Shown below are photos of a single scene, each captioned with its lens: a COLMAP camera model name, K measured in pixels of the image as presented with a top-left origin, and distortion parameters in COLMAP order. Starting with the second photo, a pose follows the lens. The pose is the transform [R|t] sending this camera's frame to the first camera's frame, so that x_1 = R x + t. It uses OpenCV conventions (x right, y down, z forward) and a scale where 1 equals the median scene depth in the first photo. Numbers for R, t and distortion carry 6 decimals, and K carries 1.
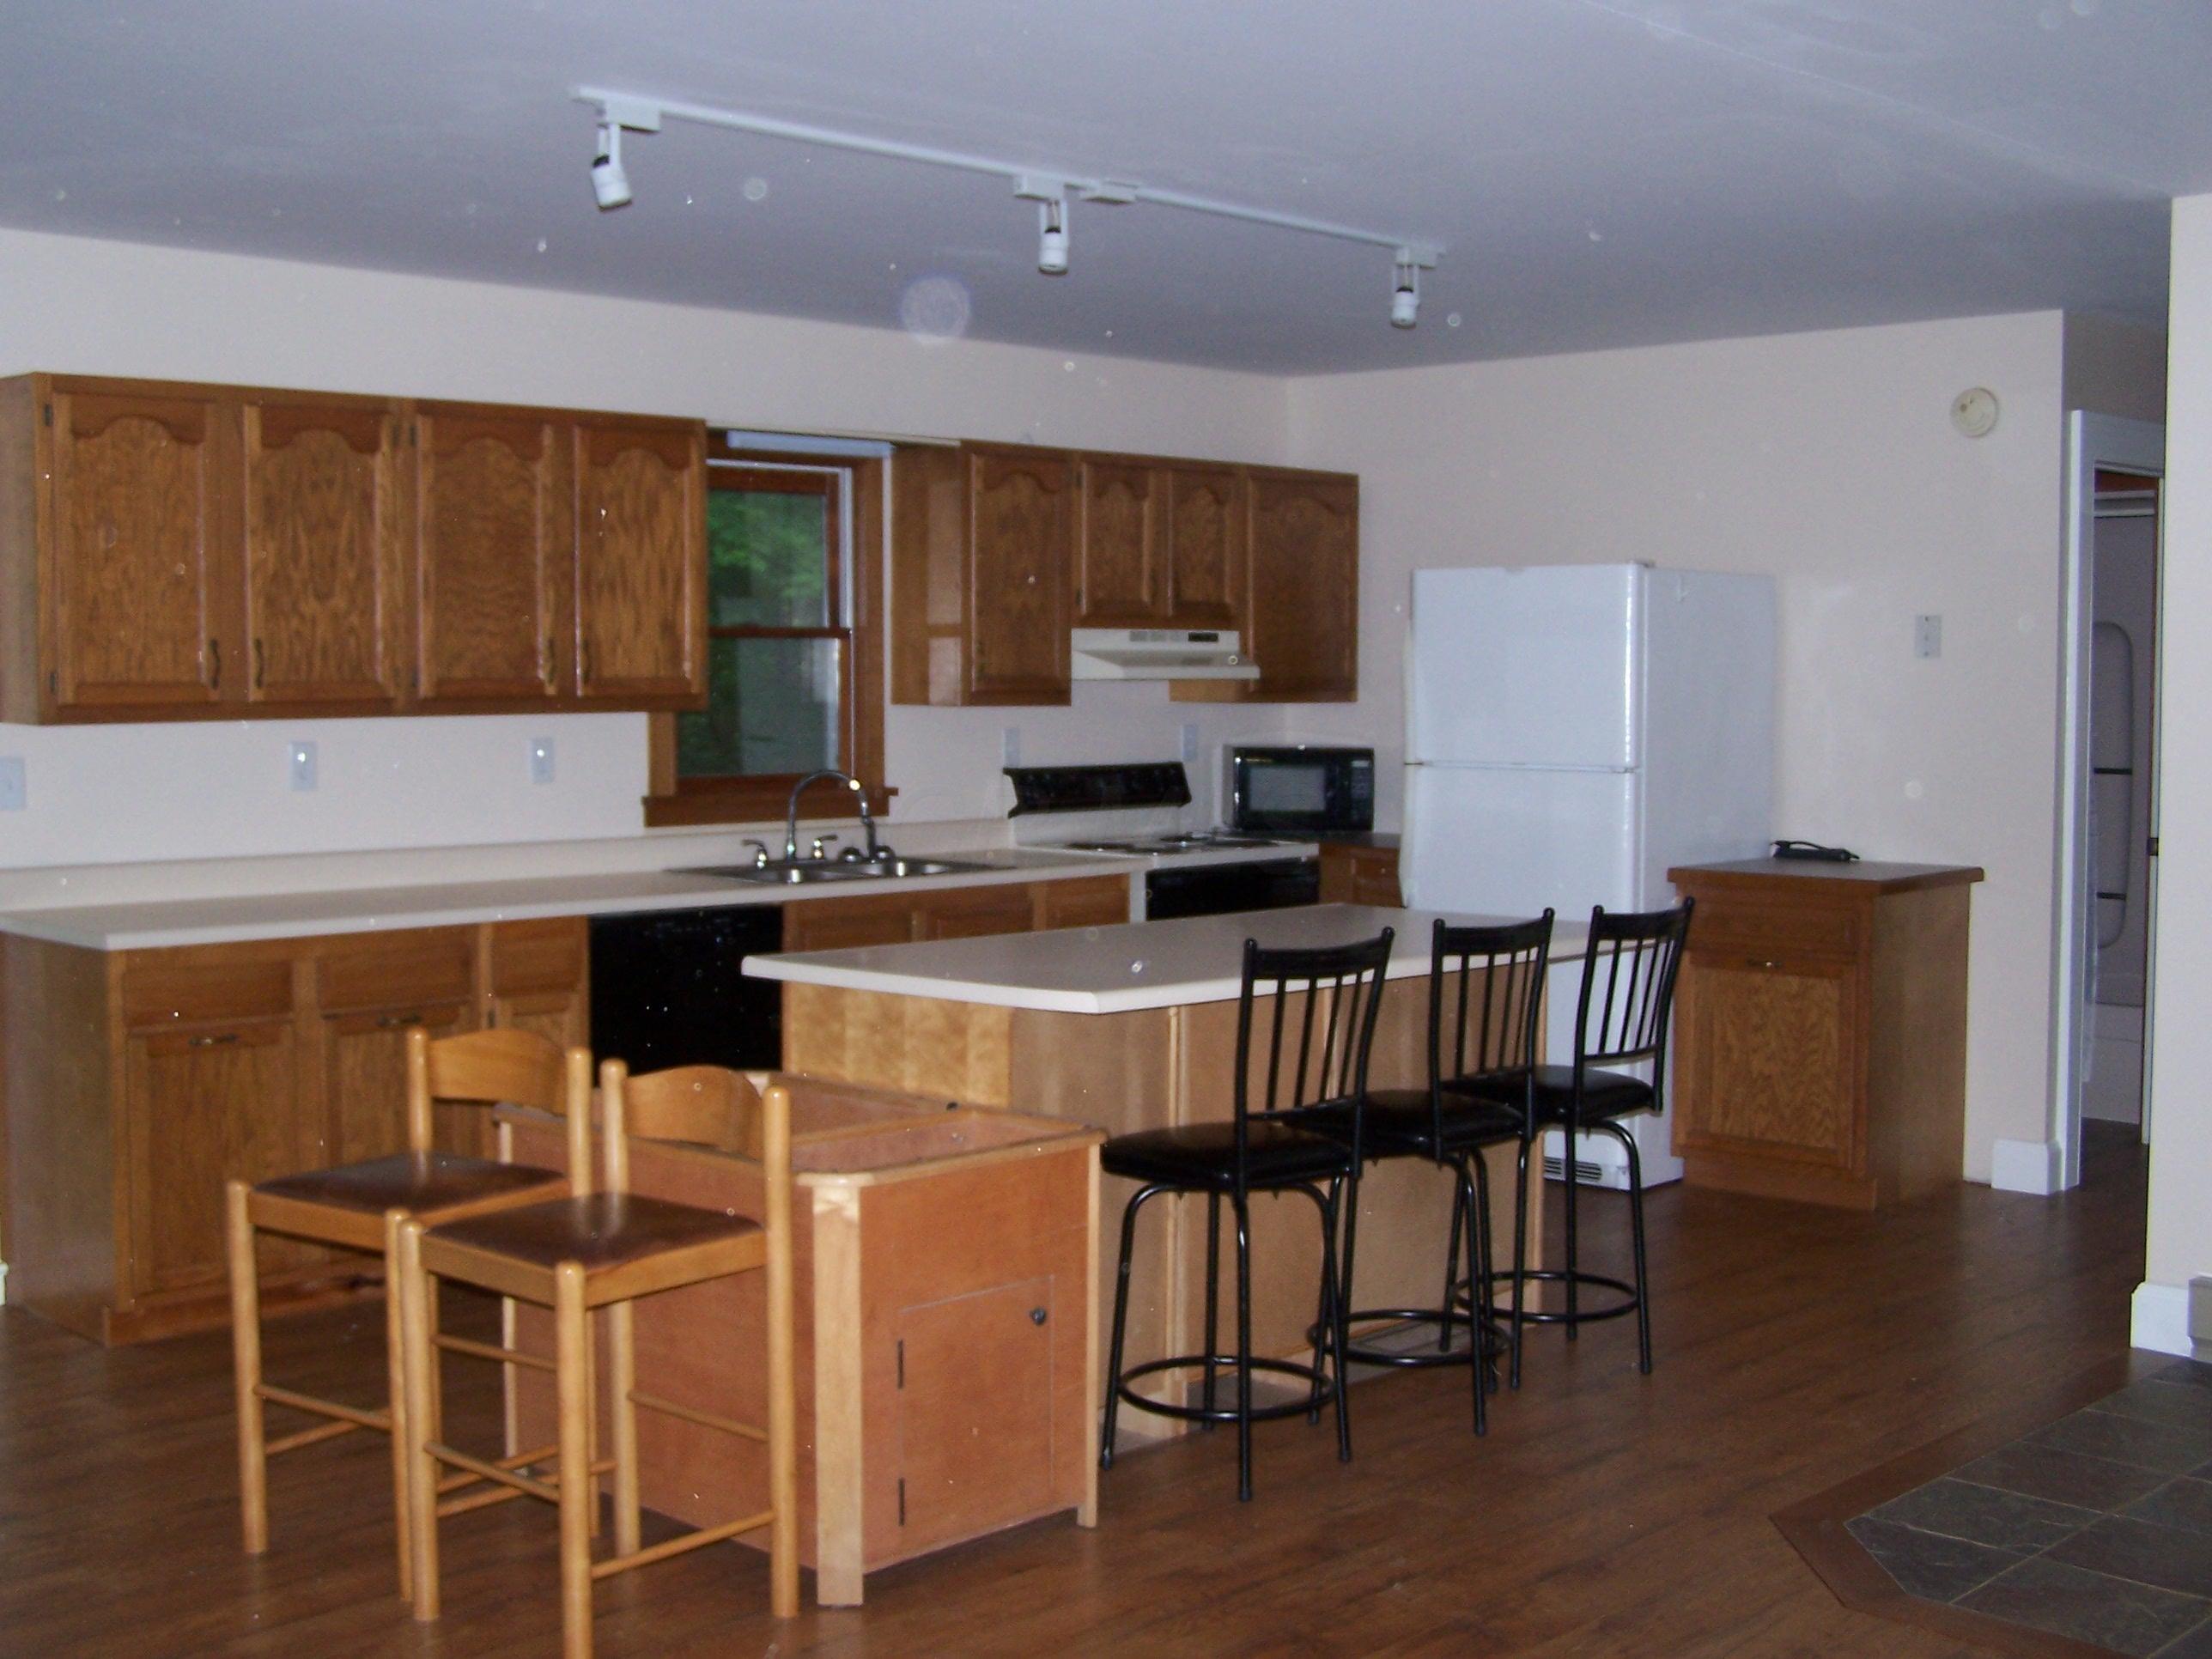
lens RADIAL K [[2588.3, 0, 1087.7], [0, 2588.3, 840.6], [0, 0, 1]] dist [-0.087382, 0.000000]
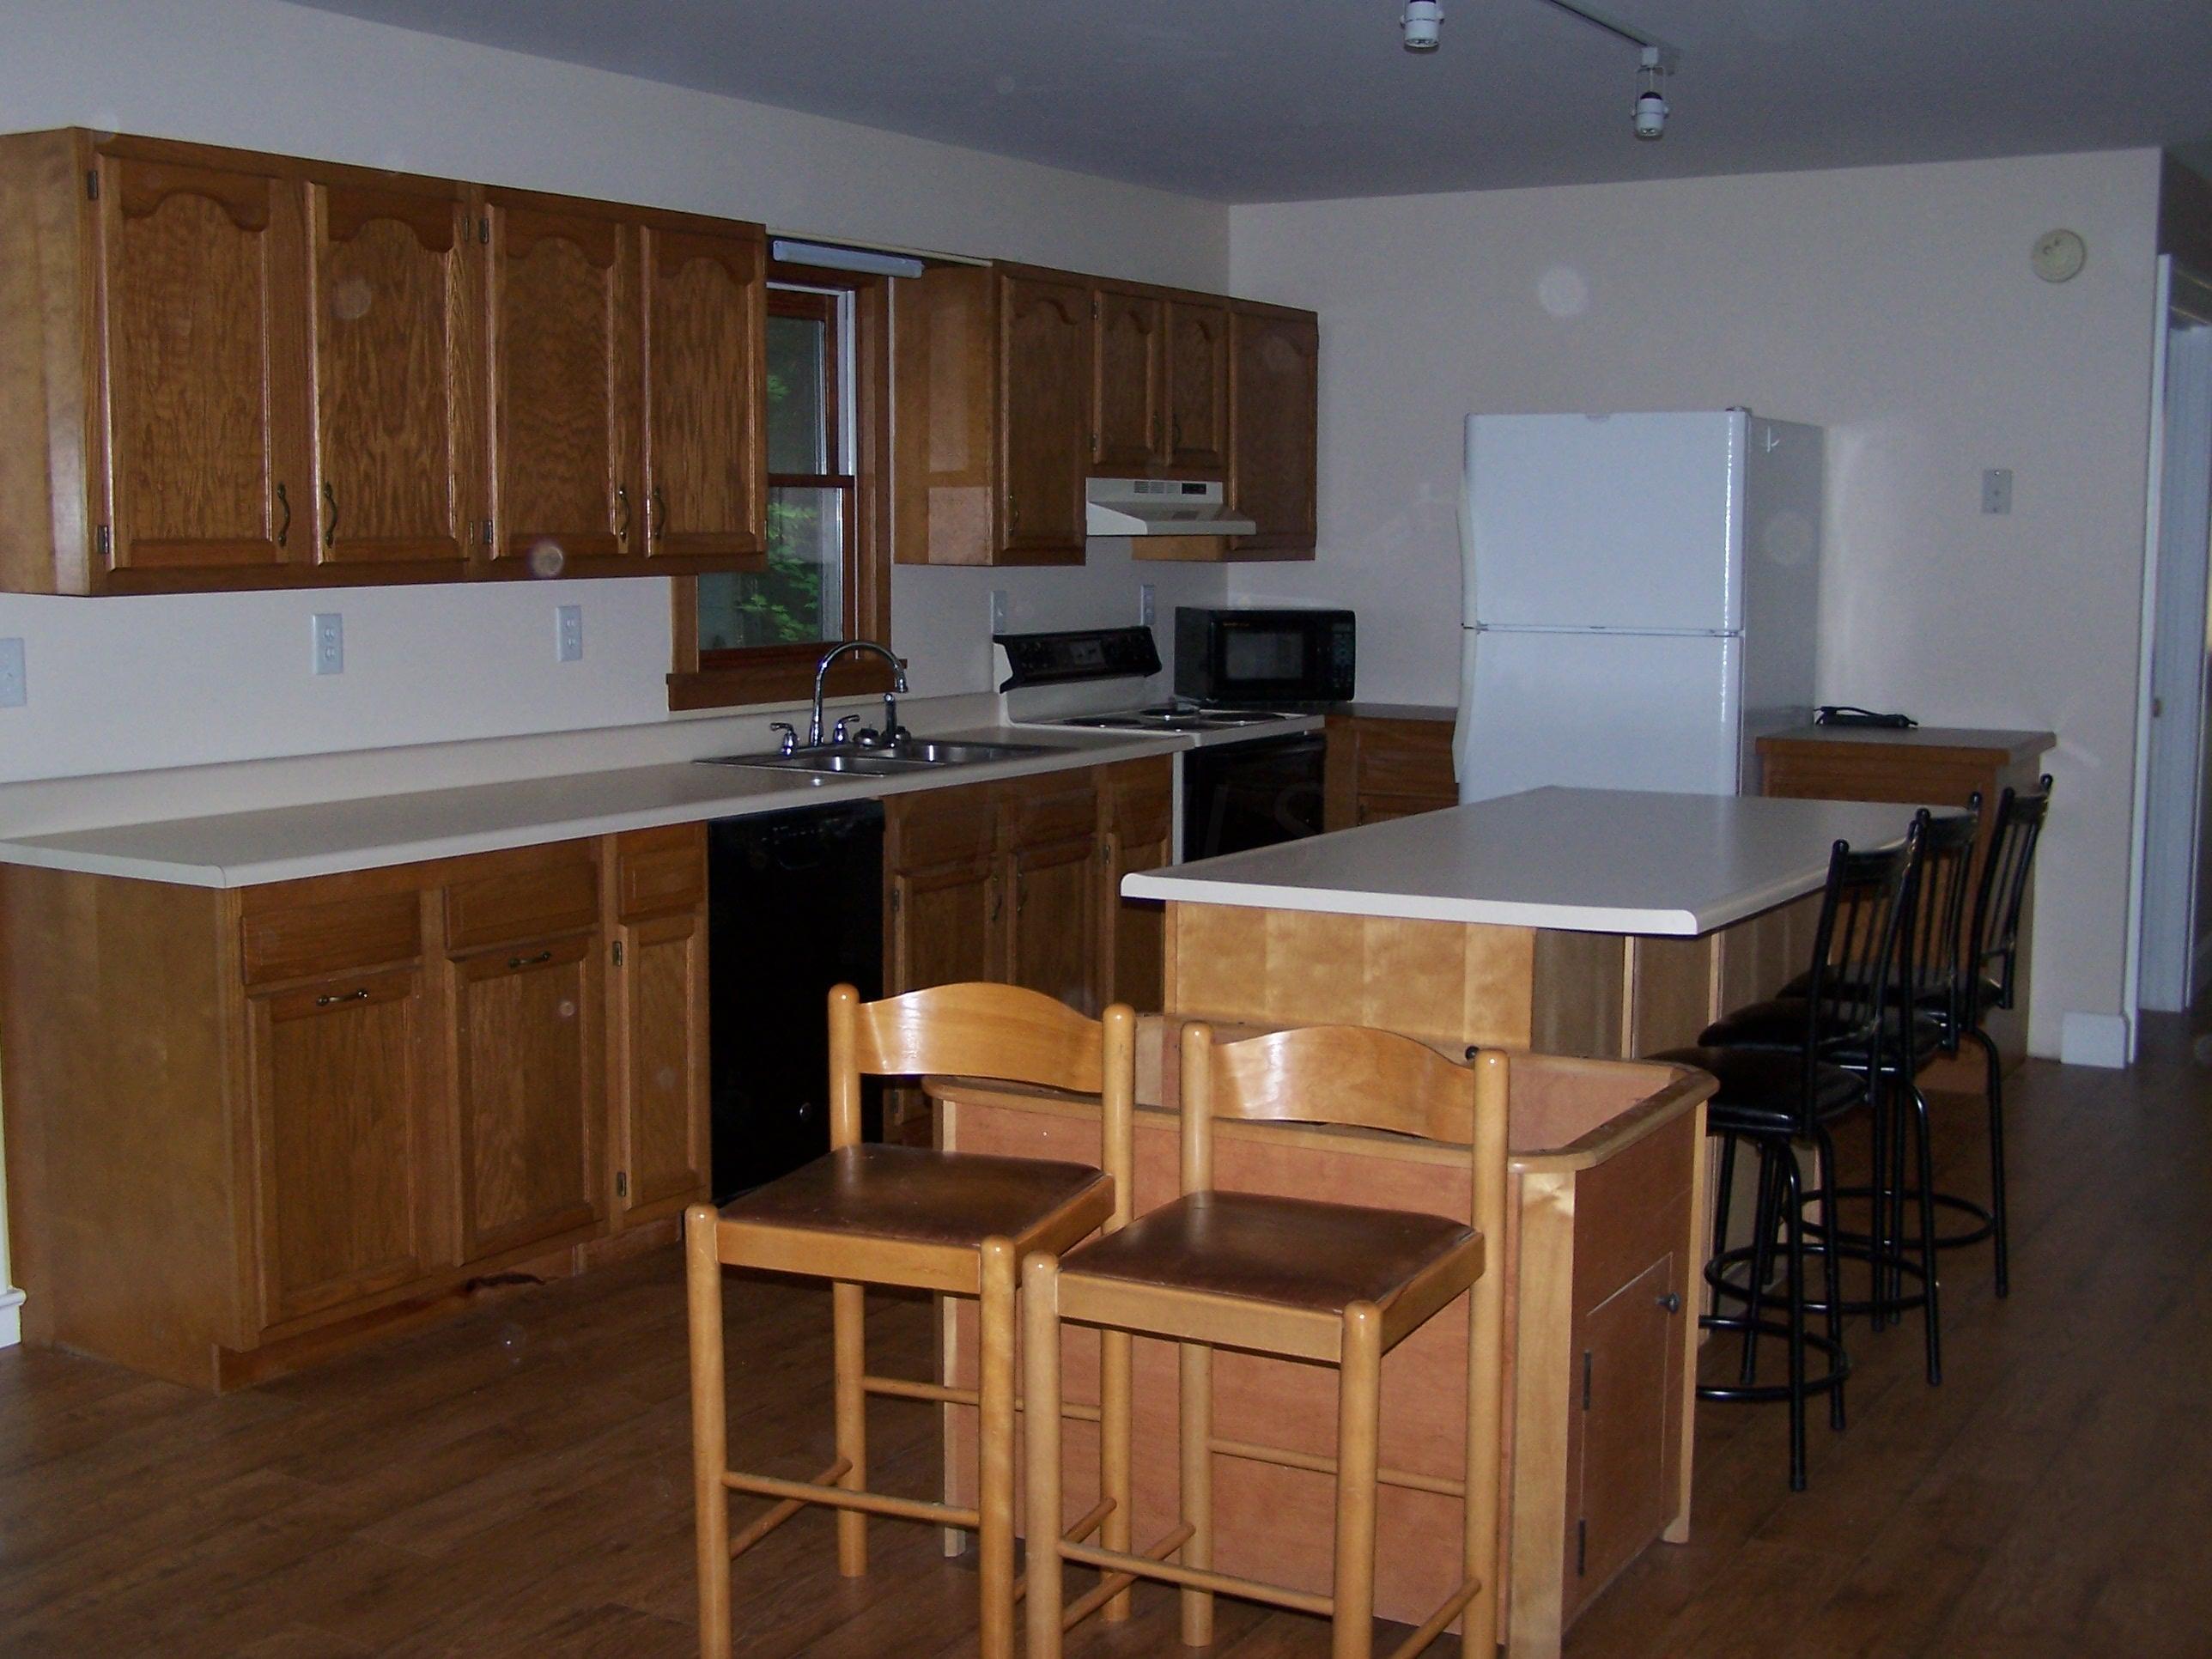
lens RADIAL K [[2588.3, 0, 1084.1], [0, 2588.3, 833.1], [0, 0, 1]] dist [-0.087382, 0.000000]
pose [[0.974656, -0.025693, 0.222227, -0.279236], [0.014095, 0.998462, 0.053622, -0.010474], [-0.223263, -0.049131, 0.973519, 0.178053]]
